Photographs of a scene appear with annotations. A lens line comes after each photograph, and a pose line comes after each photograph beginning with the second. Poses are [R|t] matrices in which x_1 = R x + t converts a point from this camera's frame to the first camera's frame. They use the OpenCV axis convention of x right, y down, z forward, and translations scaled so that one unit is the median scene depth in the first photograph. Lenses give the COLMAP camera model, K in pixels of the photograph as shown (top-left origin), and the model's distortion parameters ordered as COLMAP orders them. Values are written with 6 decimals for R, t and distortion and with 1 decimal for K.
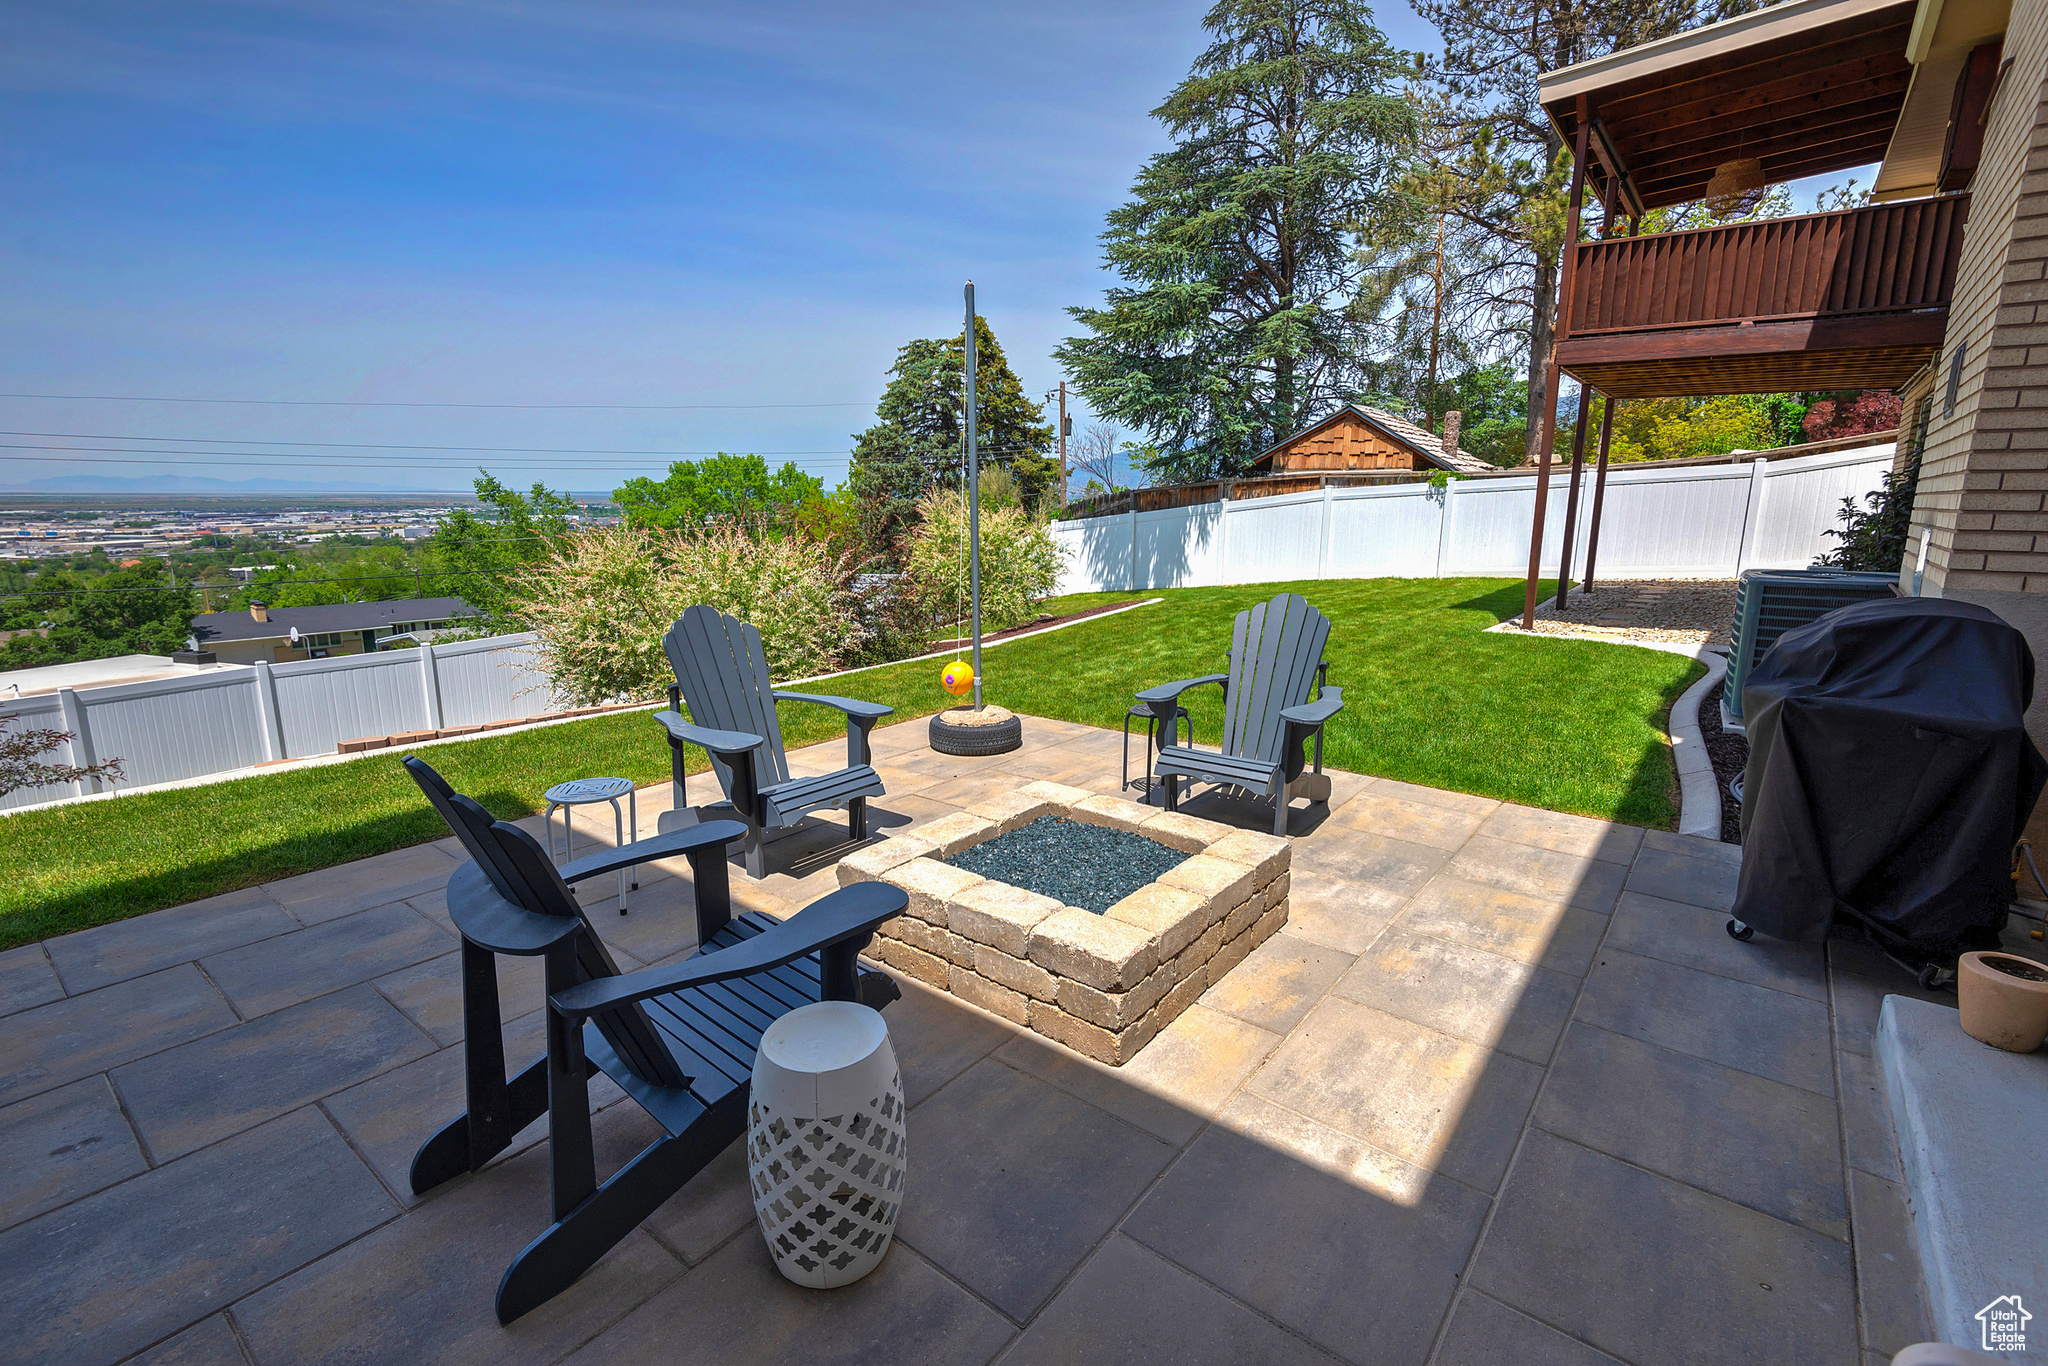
lens RADIAL K [[931.5, 0, 1010.6], [0, 931.5, 681.8], [0, 0, 1]] dist [0.029414, -0.021338]
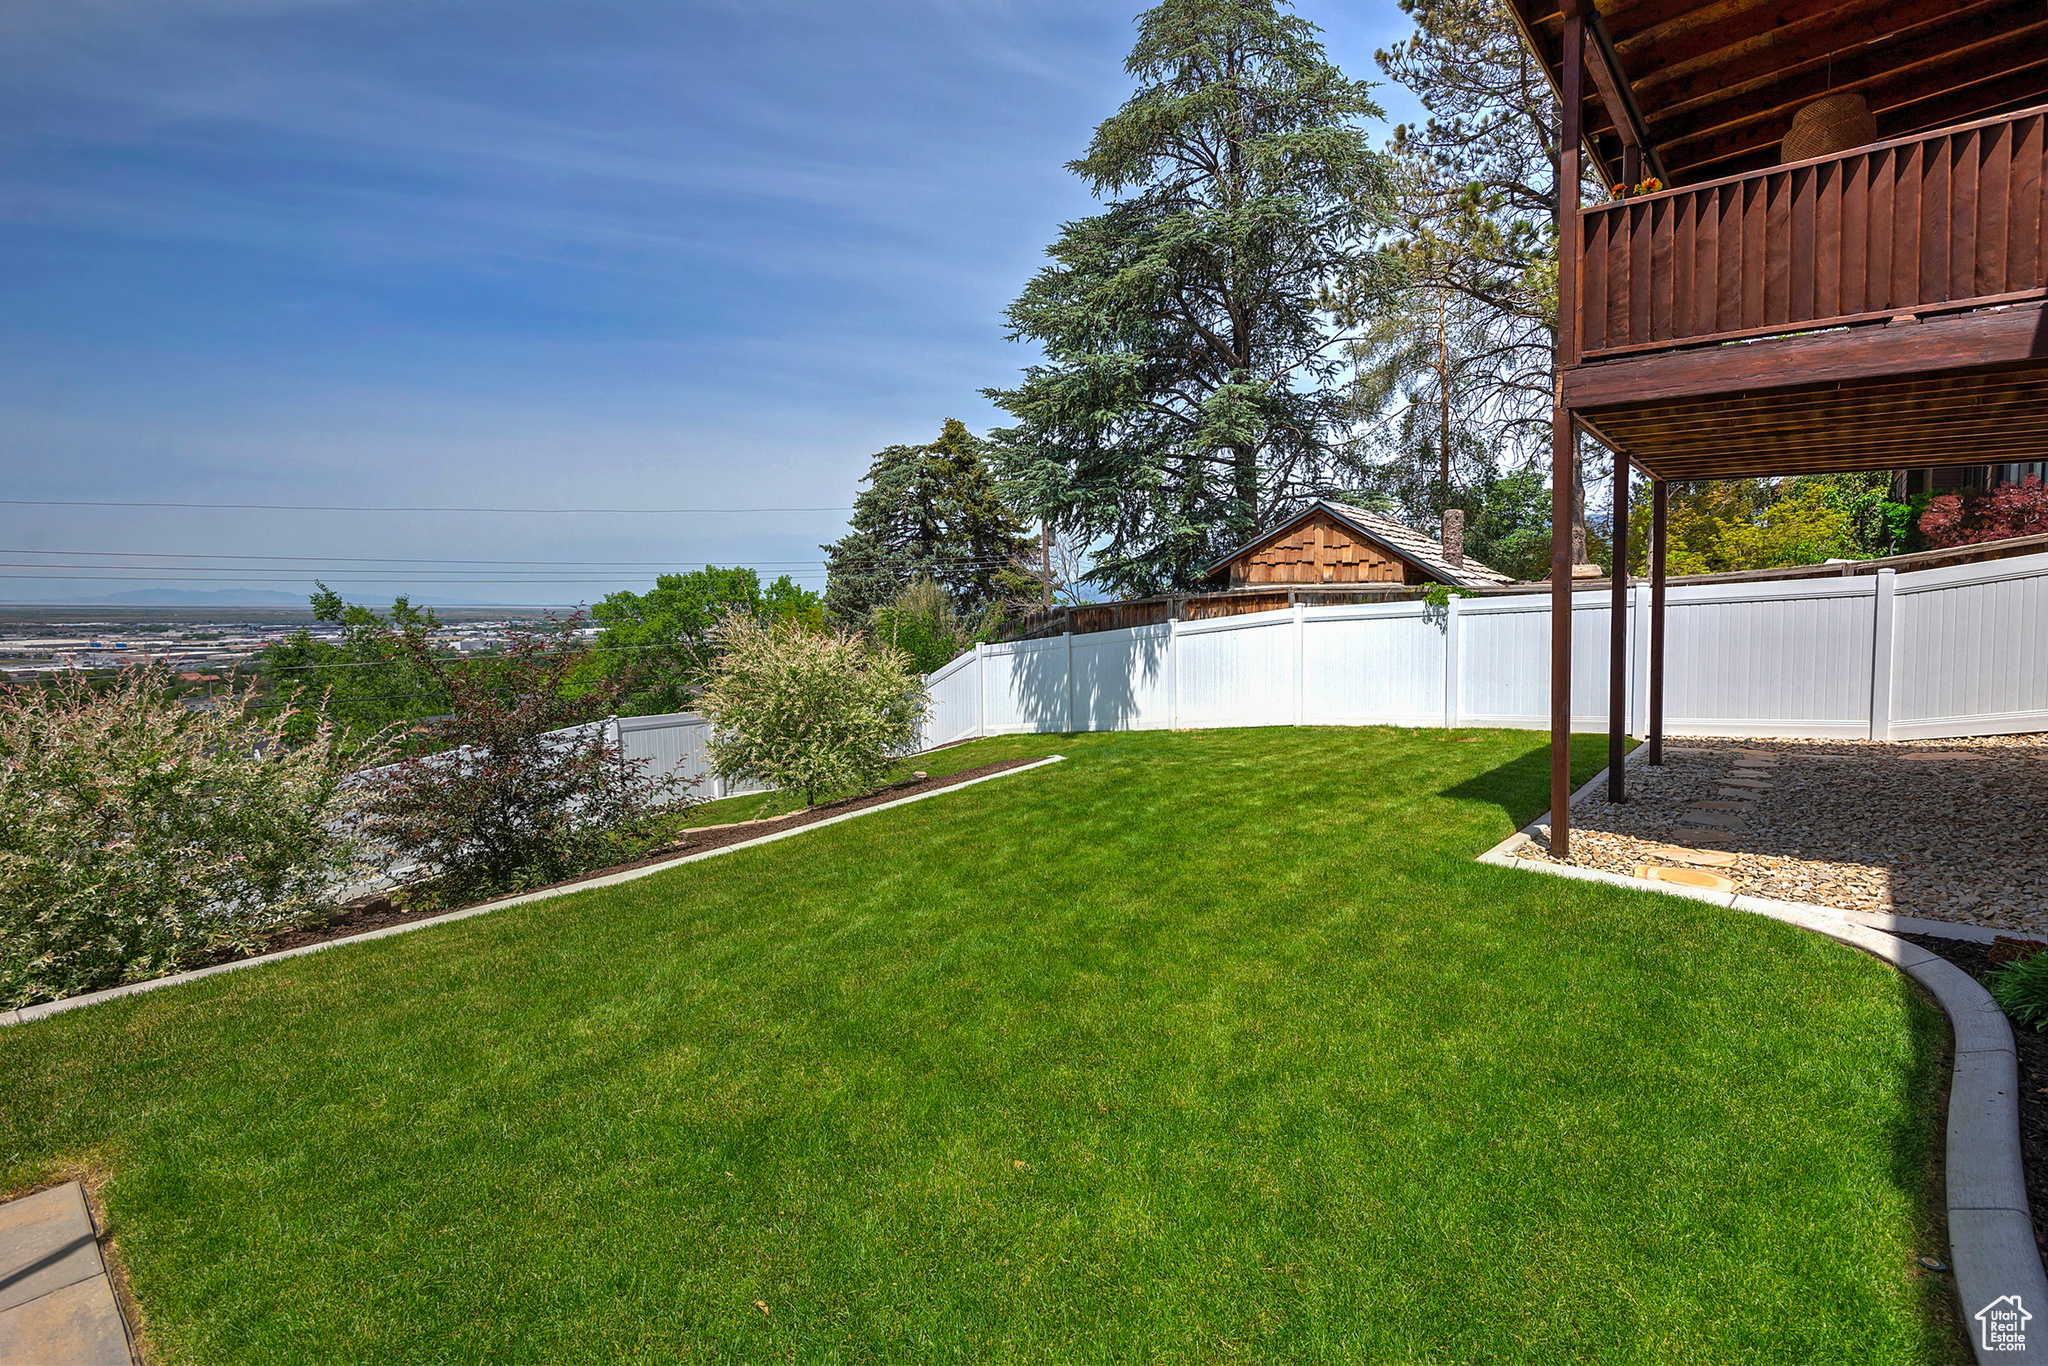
lens RADIAL K [[957.6, 0, 1049.0], [0, 957.6, 638.3], [0, 0, 1]] dist [0.030228, -0.021883]
pose [[0.999972, 0.002395, -0.007146, 0.131367], [-0.003550, 0.986074, -0.166271, -0.046837], [0.006648, 0.166291, 0.986054, 0.213128]]
